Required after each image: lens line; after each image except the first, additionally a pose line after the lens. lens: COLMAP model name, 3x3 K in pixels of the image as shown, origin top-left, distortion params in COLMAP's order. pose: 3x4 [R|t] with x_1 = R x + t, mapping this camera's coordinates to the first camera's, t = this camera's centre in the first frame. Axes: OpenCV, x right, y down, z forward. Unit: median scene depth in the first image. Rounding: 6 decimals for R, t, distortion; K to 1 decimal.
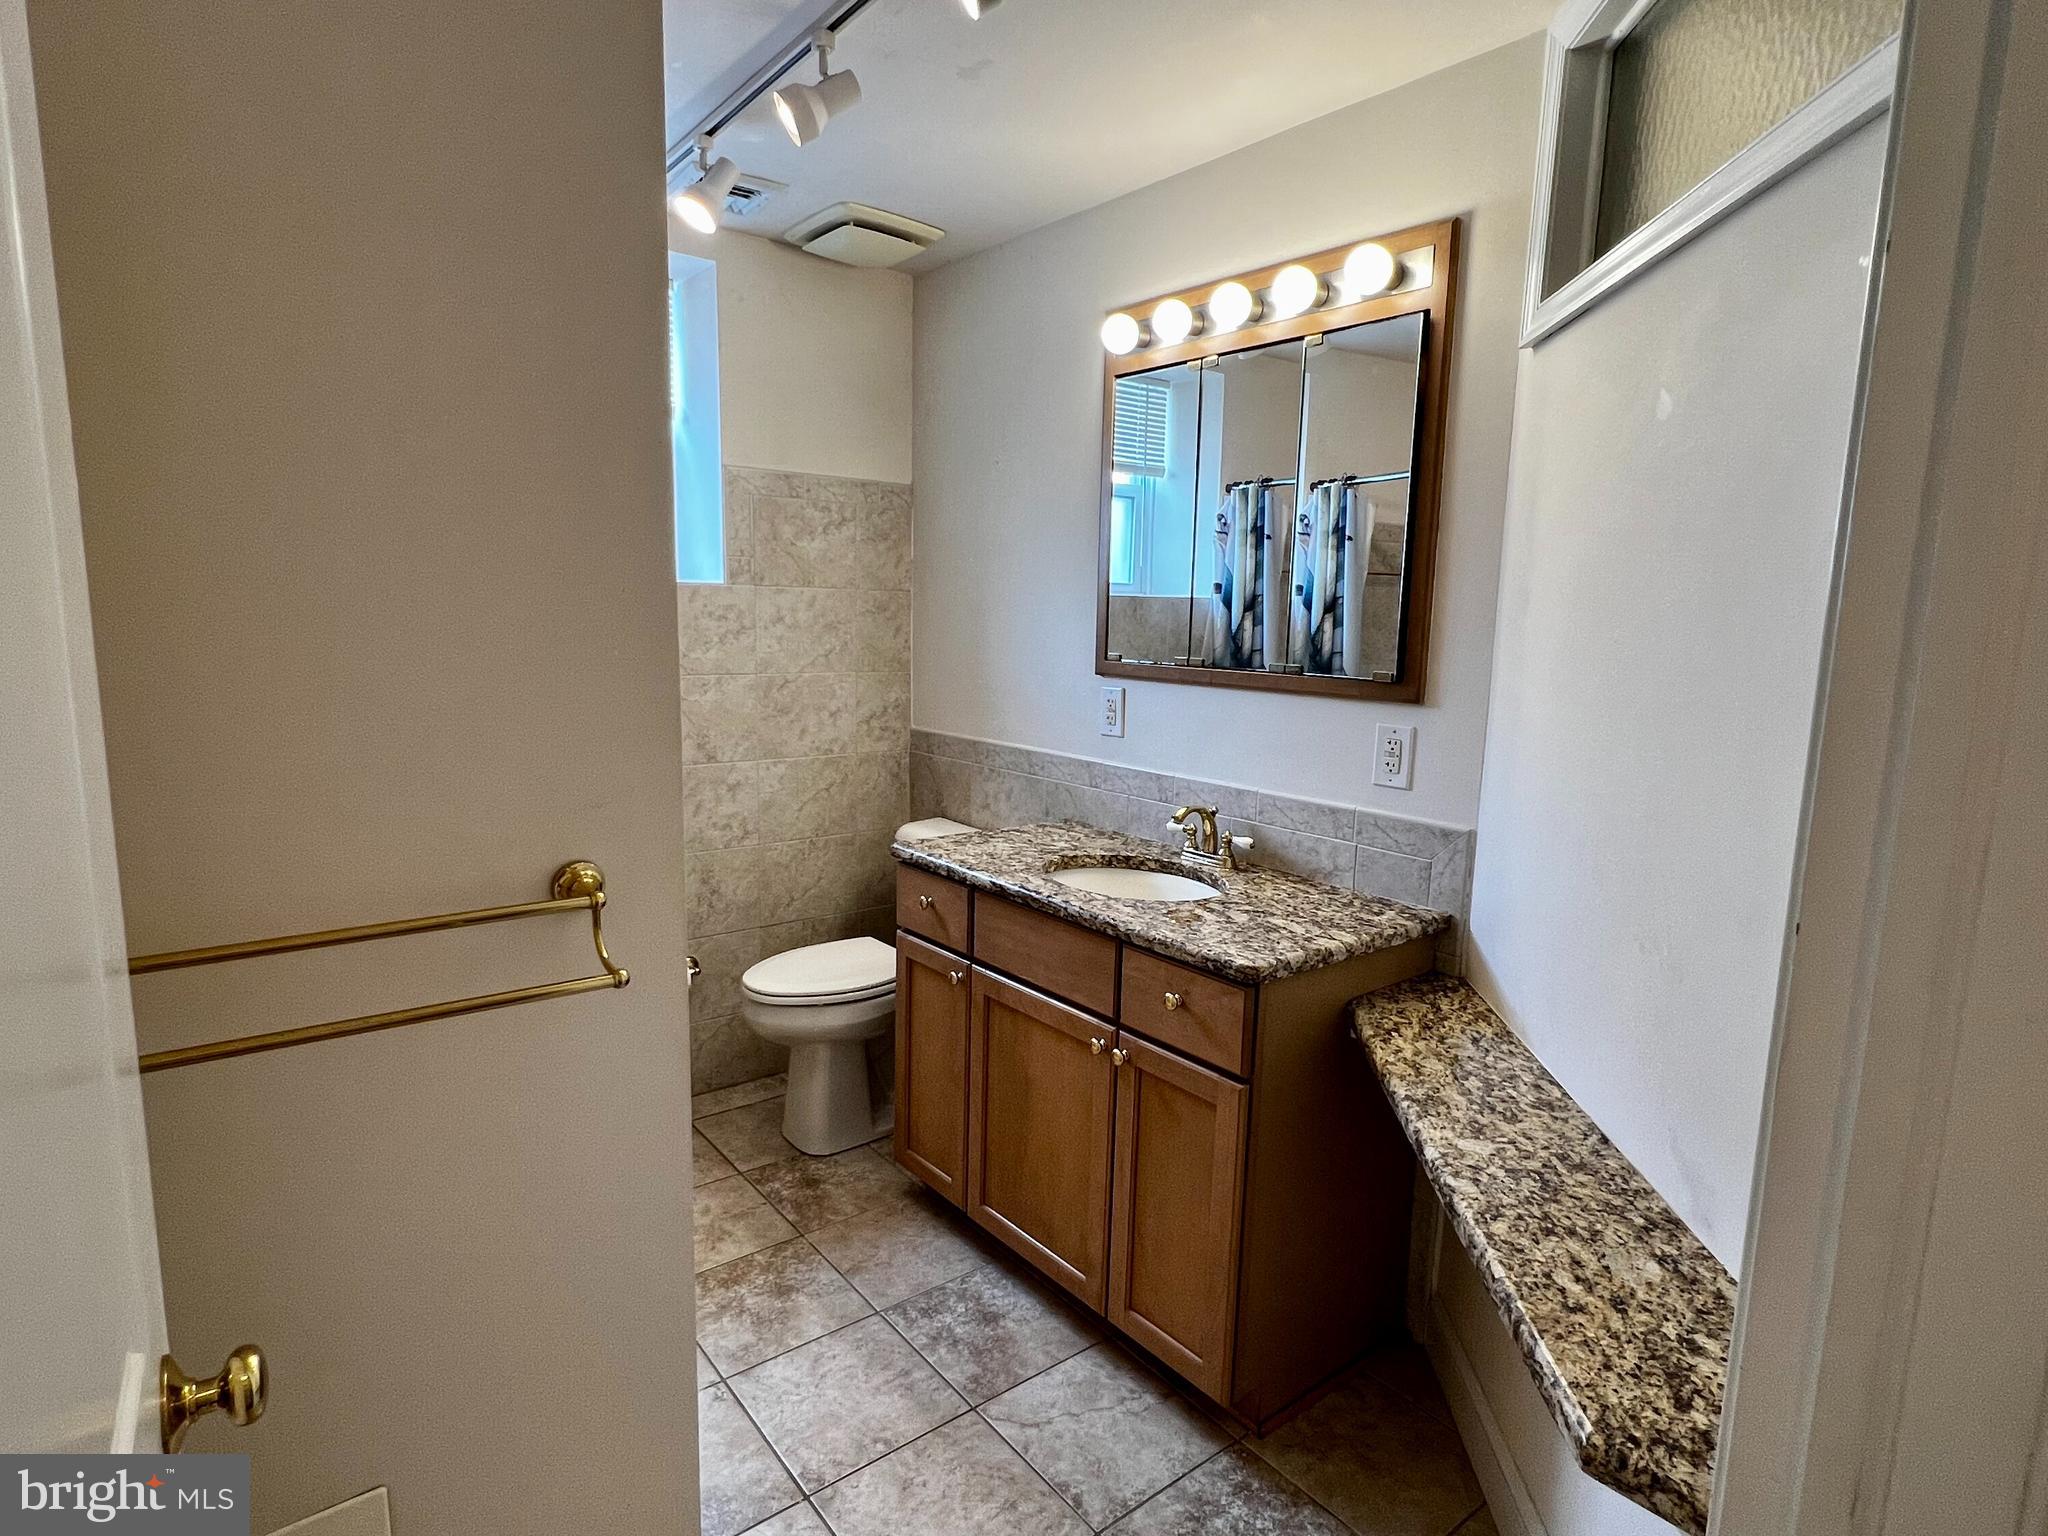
lens RADIAL K [[1072.6, 0, 1024.0], [0, 1072.6, 768.0], [0, 0, 1]] dist [0.001846, 0.000155]
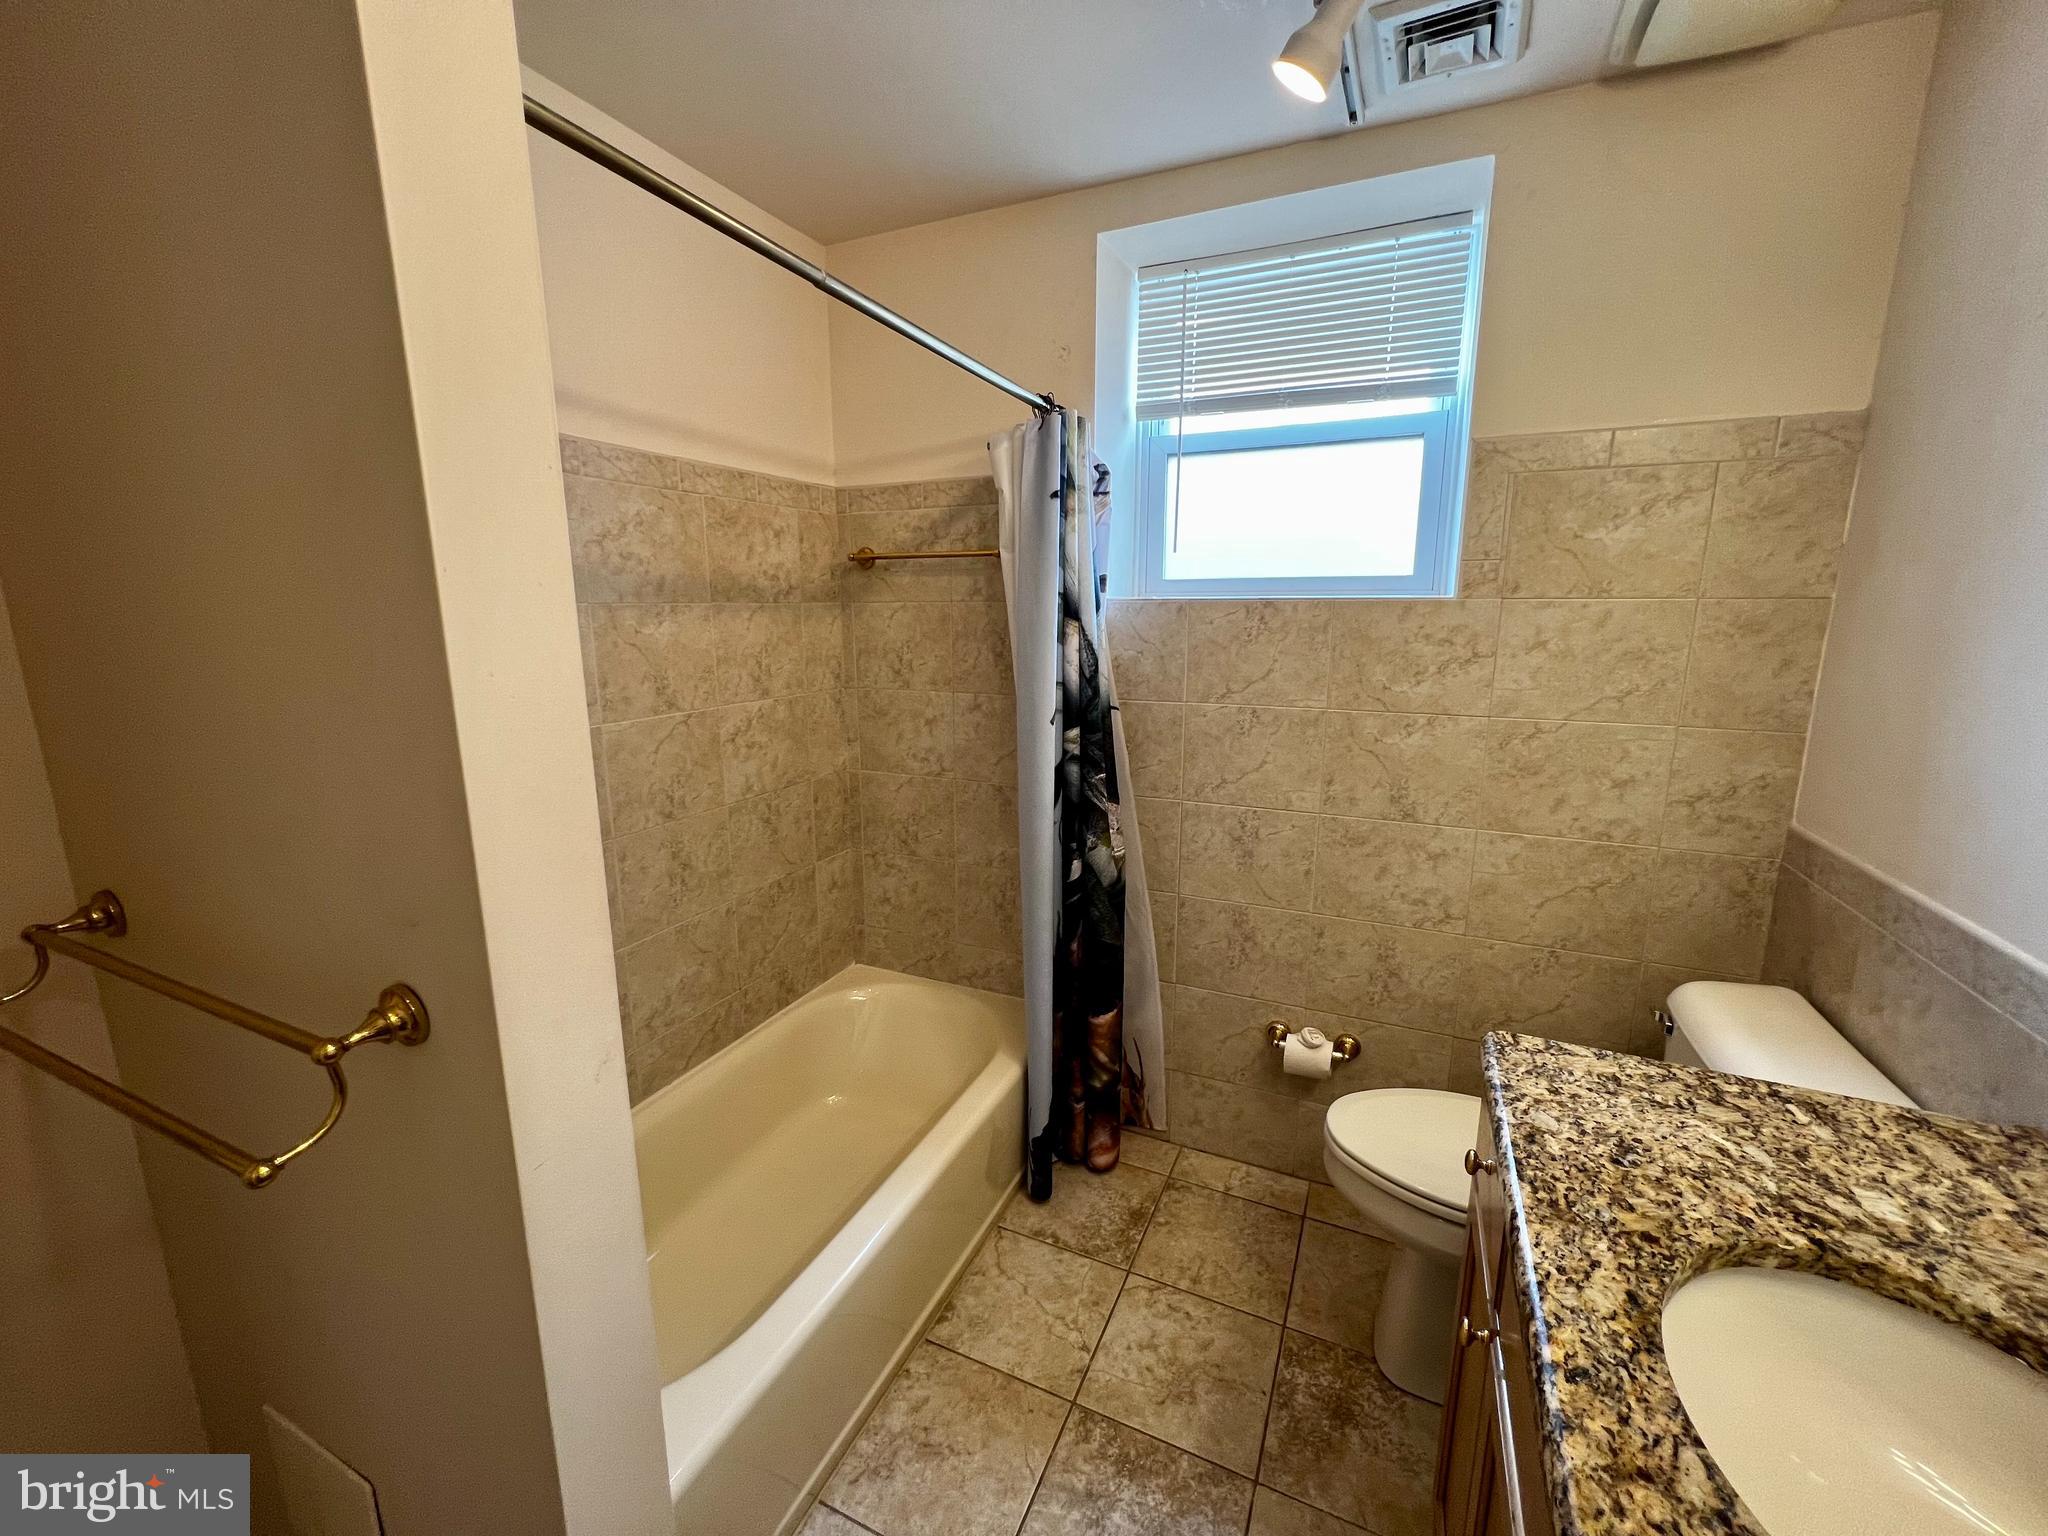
lens RADIAL K [[823.2, 0, 1024.0], [0, 823.2, 768.0], [0, 0, 1]] dist [-0.001333, 0.000076]
pose [[0.450011, 0.154191, -0.879611, 0.114319], [-0.119186, 0.986539, 0.111959, -0.076954], [0.885034, 0.054454, 0.462330, 0.439654]]
